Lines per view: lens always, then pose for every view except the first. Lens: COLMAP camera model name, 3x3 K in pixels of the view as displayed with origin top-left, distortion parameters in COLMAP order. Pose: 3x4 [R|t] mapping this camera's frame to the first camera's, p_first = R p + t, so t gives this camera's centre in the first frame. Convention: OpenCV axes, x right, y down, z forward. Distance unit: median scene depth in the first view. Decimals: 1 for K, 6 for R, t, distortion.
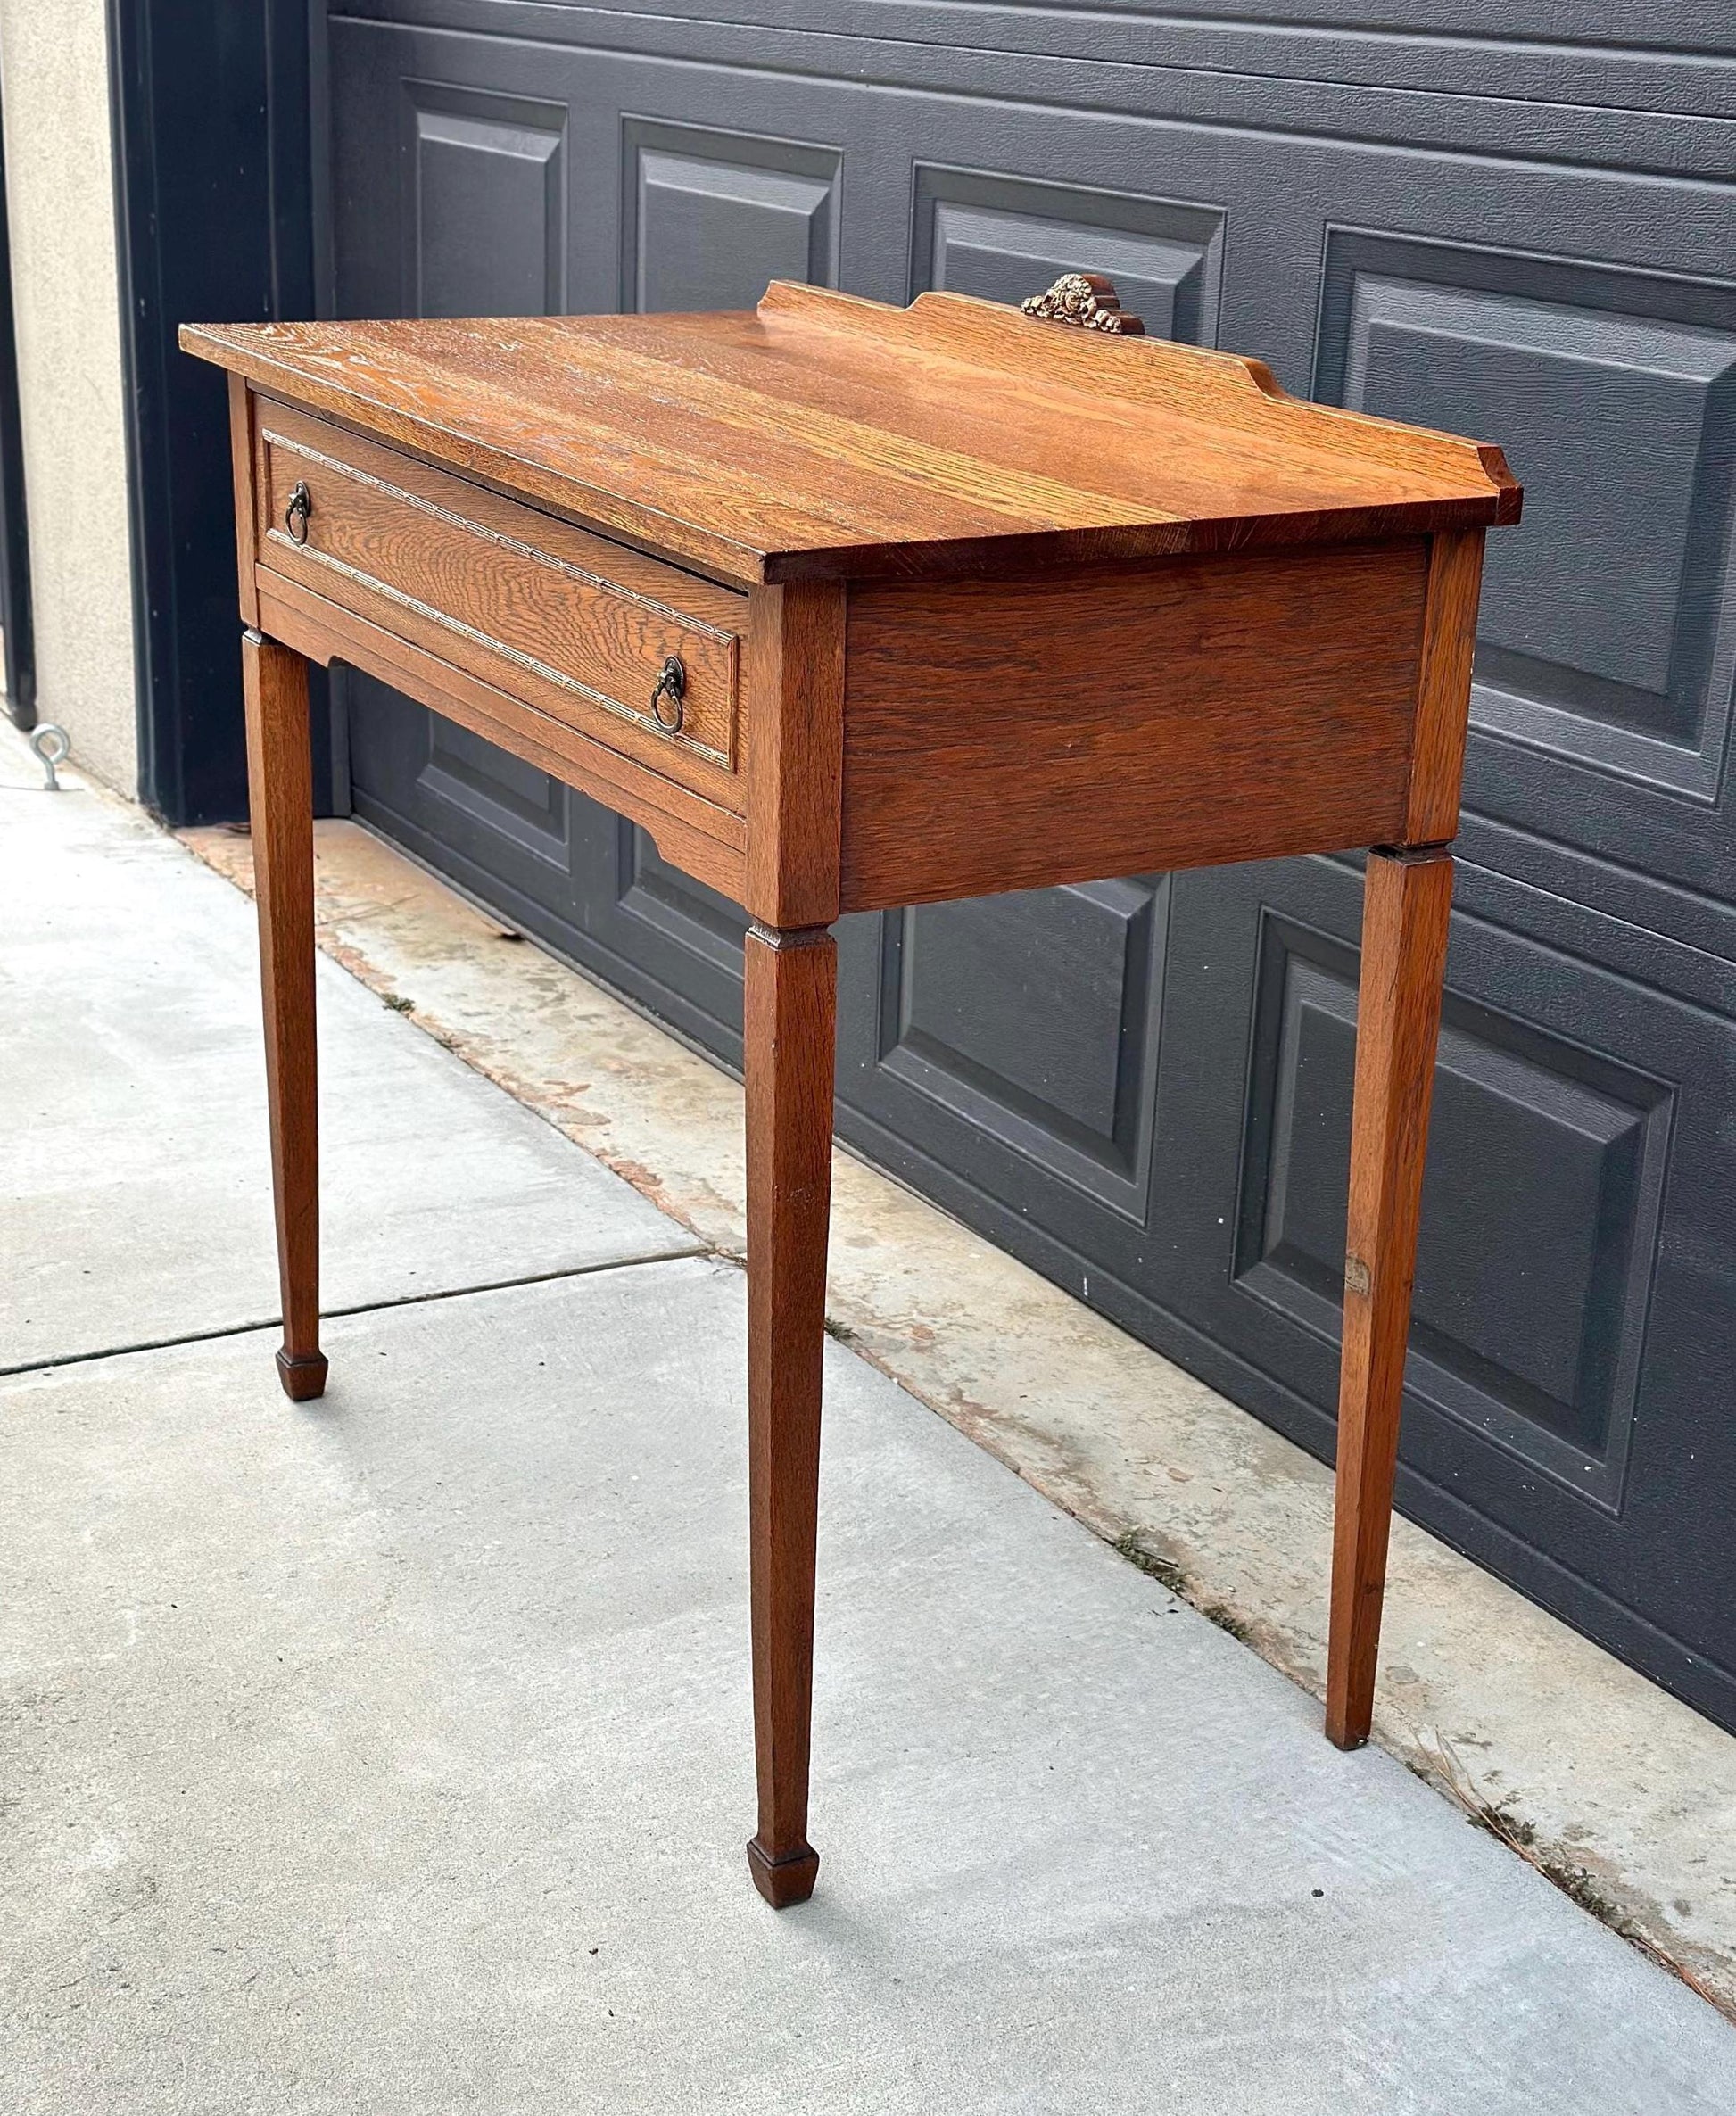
lens RADIAL K [[3348.9, 0, 847.8], [0, 3348.9, 1196.0], [0, 0, 1]] dist [0.100737, 0.000000]
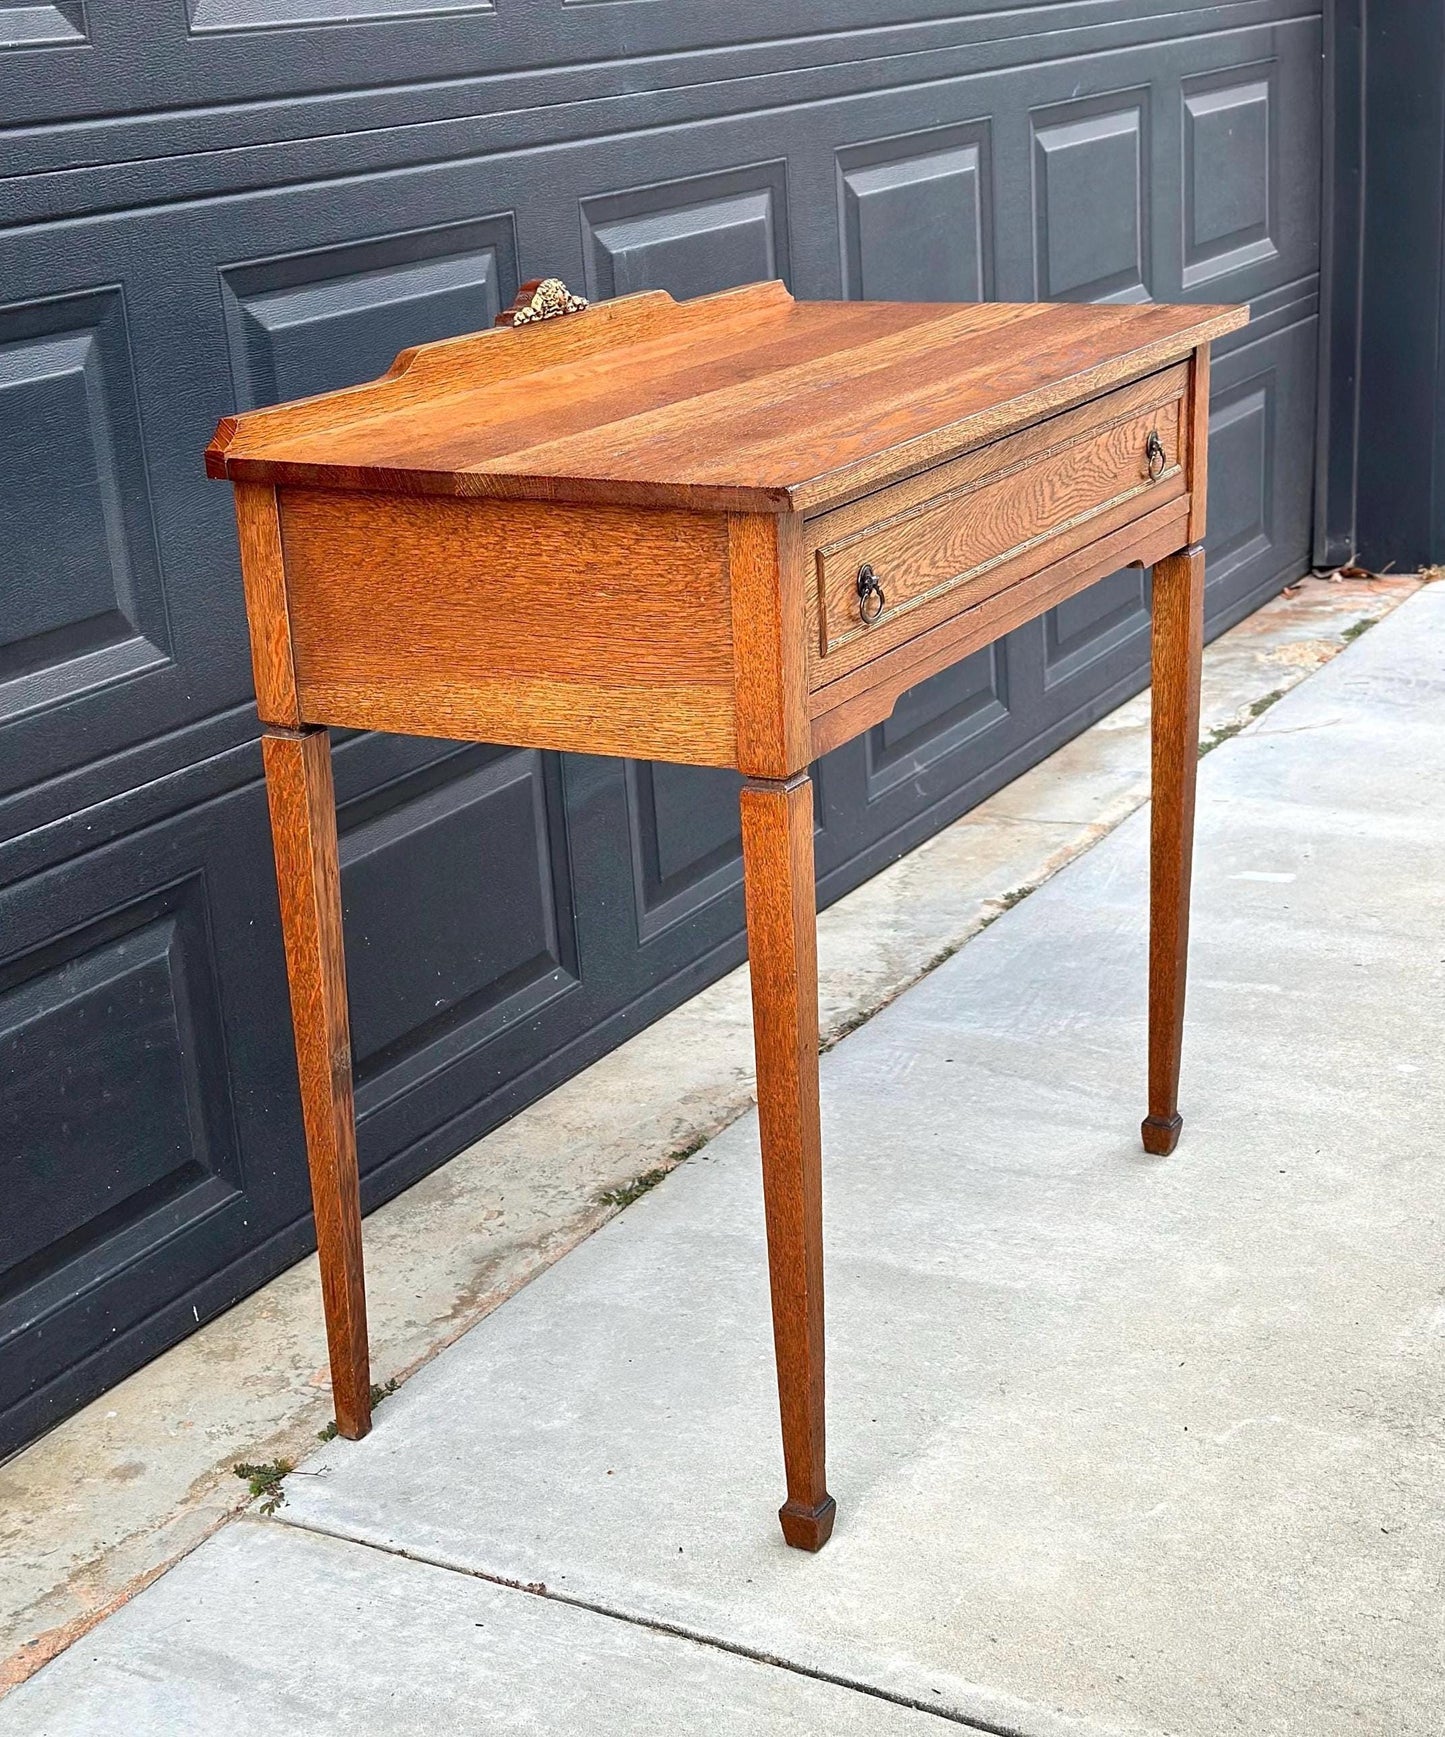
lens RADIAL K [[2825.4, 0, 710.1], [0, 2825.4, 972.8], [0, 0, 1]] dist [0.111971, 0.000000]
pose [[-0.542961, -0.285835, 0.789615, -0.831438], [0.333375, 0.789650, 0.515086, -0.557818], [-0.770749, 0.542910, -0.333459, 1.350588]]
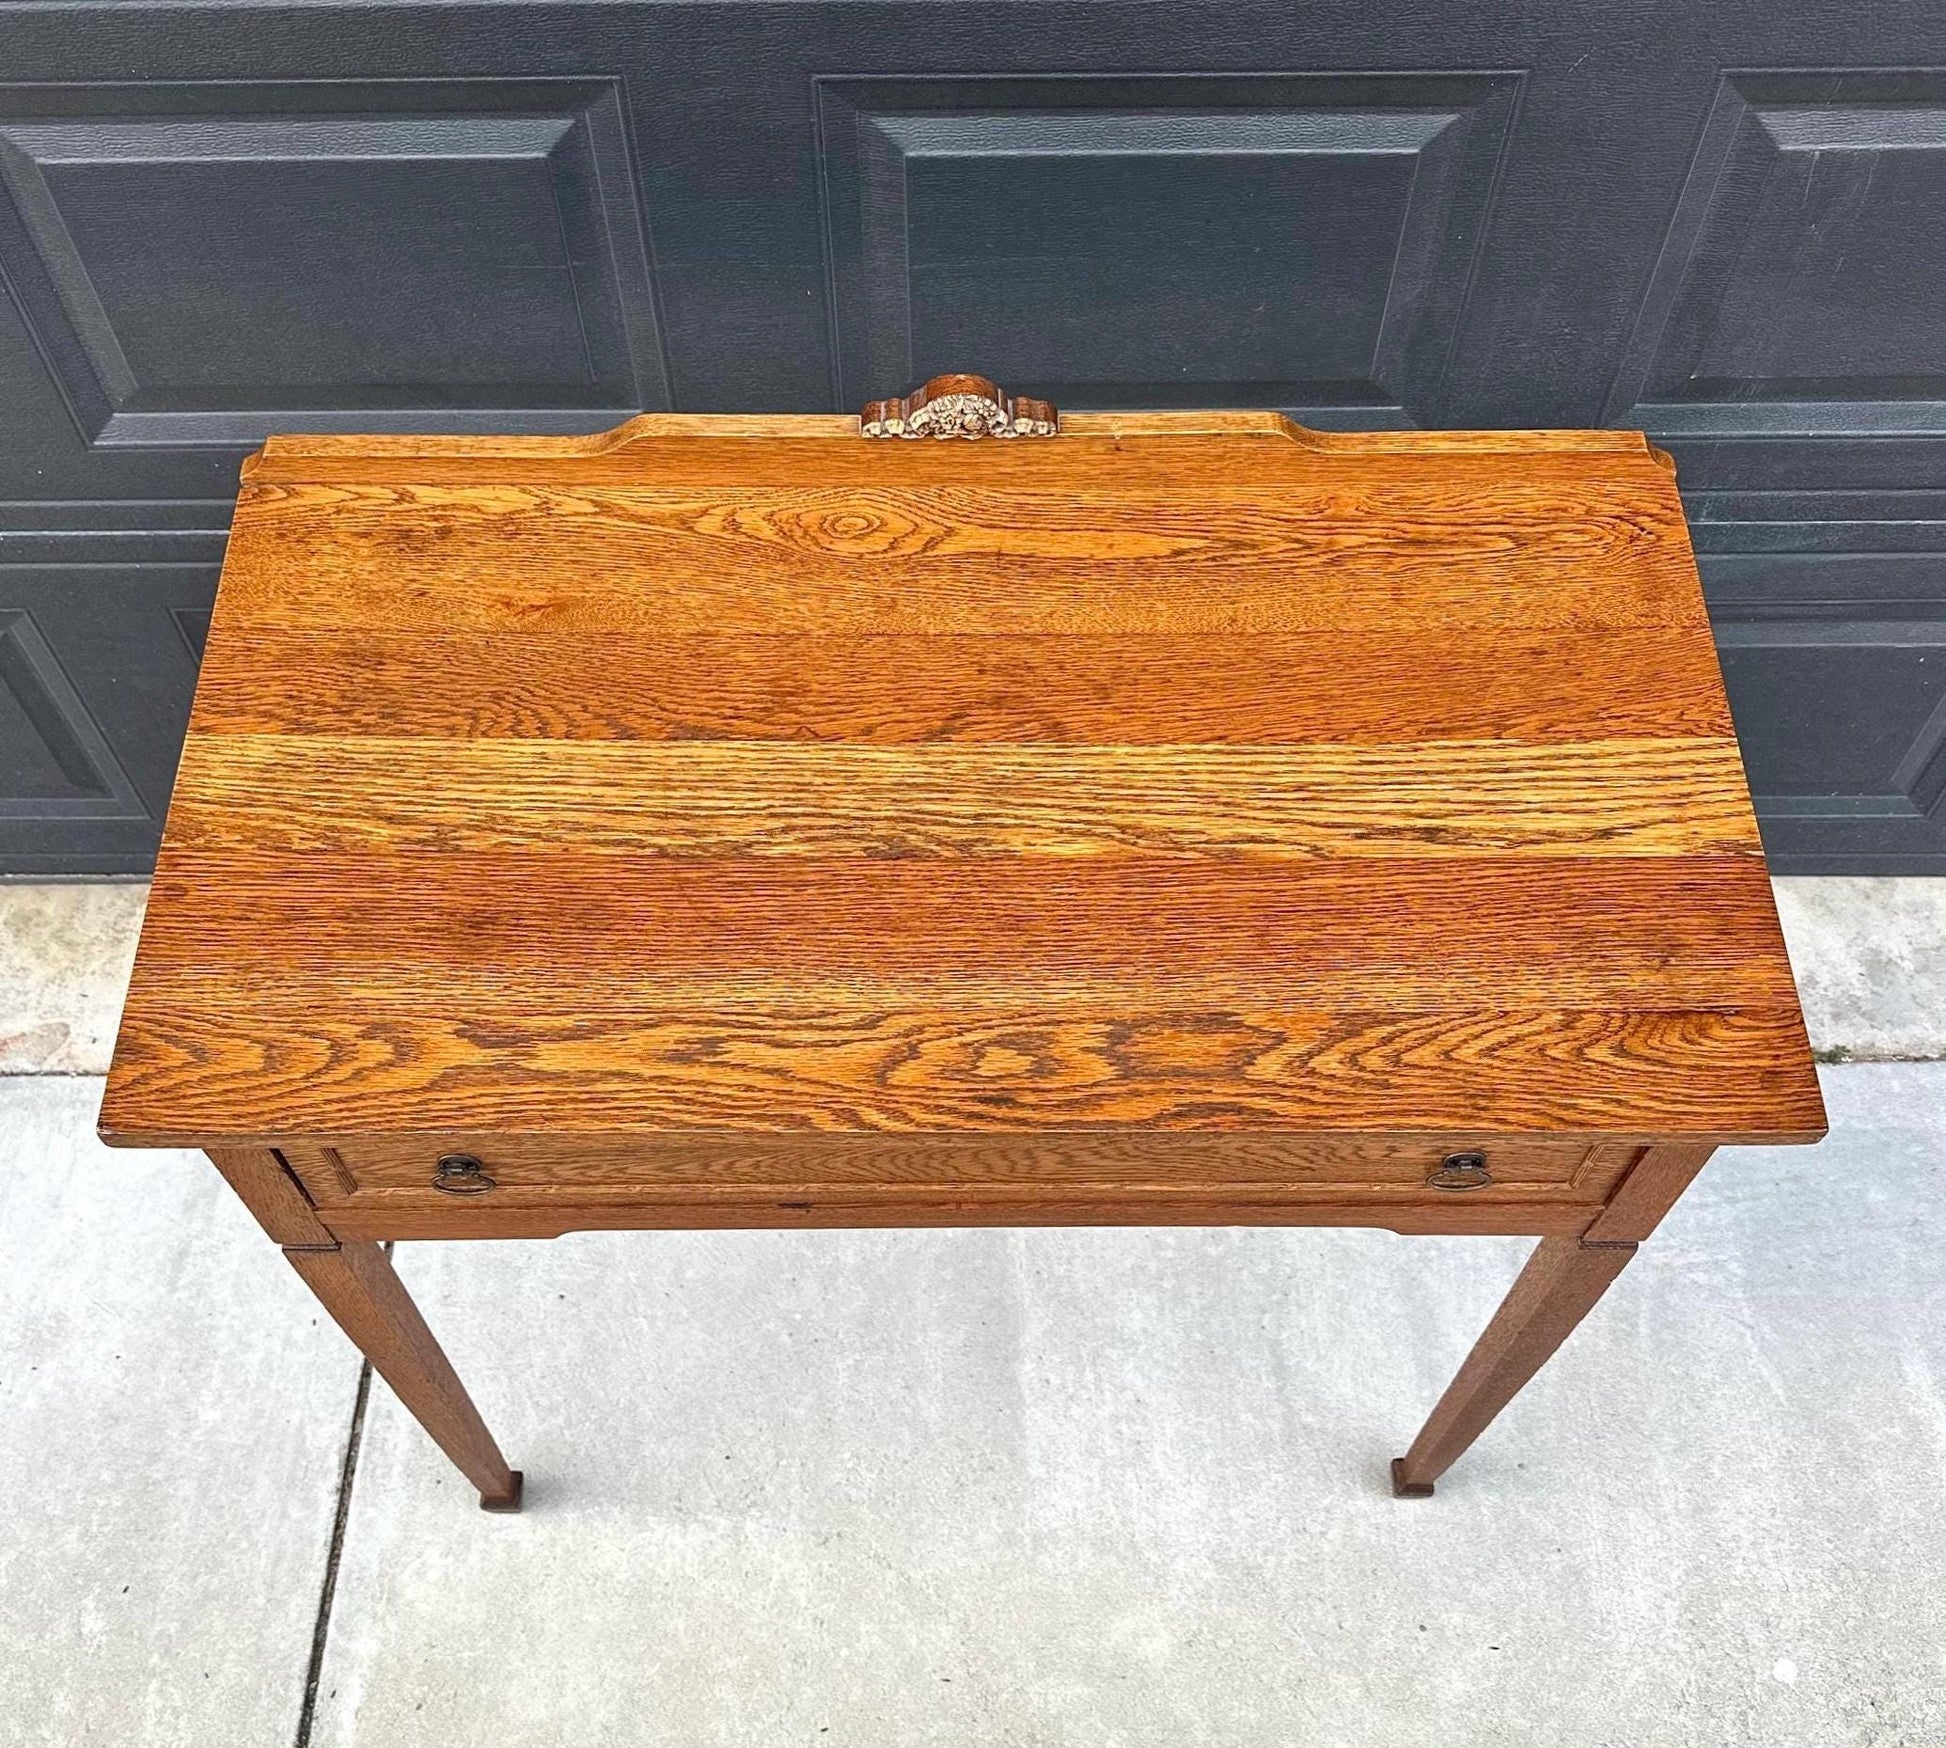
lens RADIAL K [[2009.7, 0, 944.9], [0, 2009.7, 1075.5], [0, 0, 1]] dist [0.027981, 0.000000]
pose [[0.476817, -0.787328, 0.390846, -0.273682], [0.334083, 0.573603, 0.747909, -0.536318], [-0.813040, -0.226041, 0.536536, 0.618410]]
